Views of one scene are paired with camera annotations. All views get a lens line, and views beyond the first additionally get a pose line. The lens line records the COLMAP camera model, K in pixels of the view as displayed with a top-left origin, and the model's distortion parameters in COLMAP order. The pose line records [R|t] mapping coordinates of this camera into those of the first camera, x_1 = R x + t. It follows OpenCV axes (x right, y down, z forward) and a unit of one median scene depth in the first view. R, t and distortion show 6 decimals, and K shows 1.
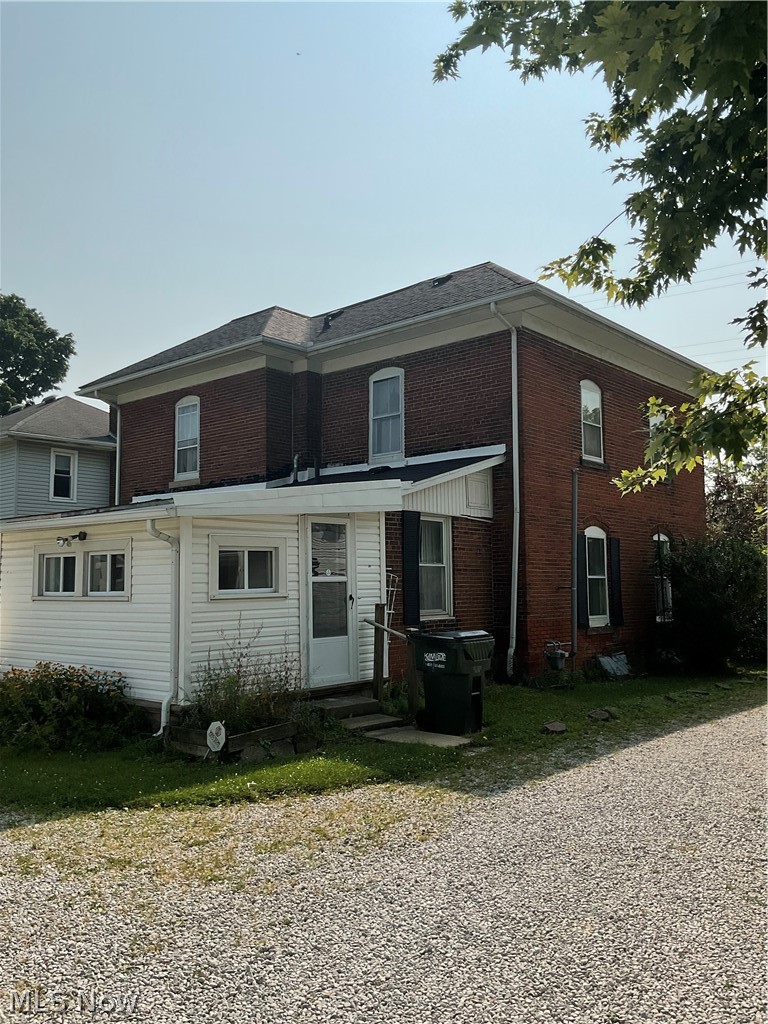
lens RADIAL K [[845.3, 0, 384.0], [0, 845.3, 512.0], [0, 0, 1]] dist [0.040437, -0.001135]
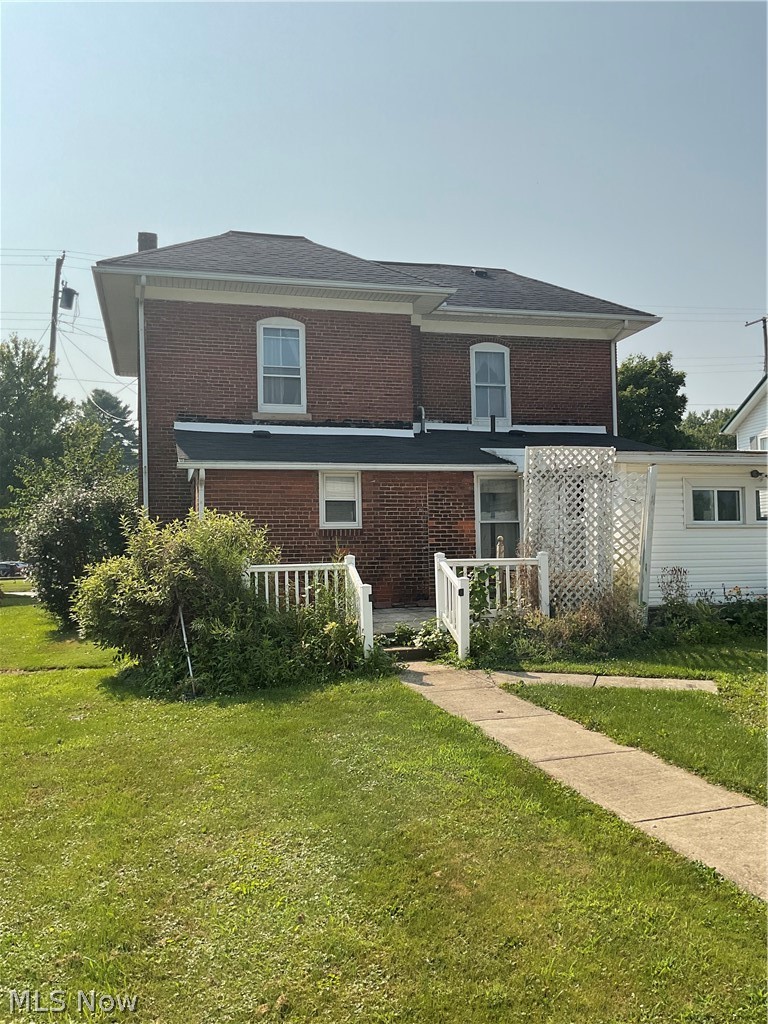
lens RADIAL K [[845.3, 0, 384.0], [0, 845.3, 512.0], [0, 0, 1]] dist [0.040437, -0.001135]
pose [[0.567952, 0.047646, 0.821682, -1.040537], [-0.051807, 0.998413, -0.022084, 0.092157], [-0.821430, -0.030026, 0.569519, 0.481698]]
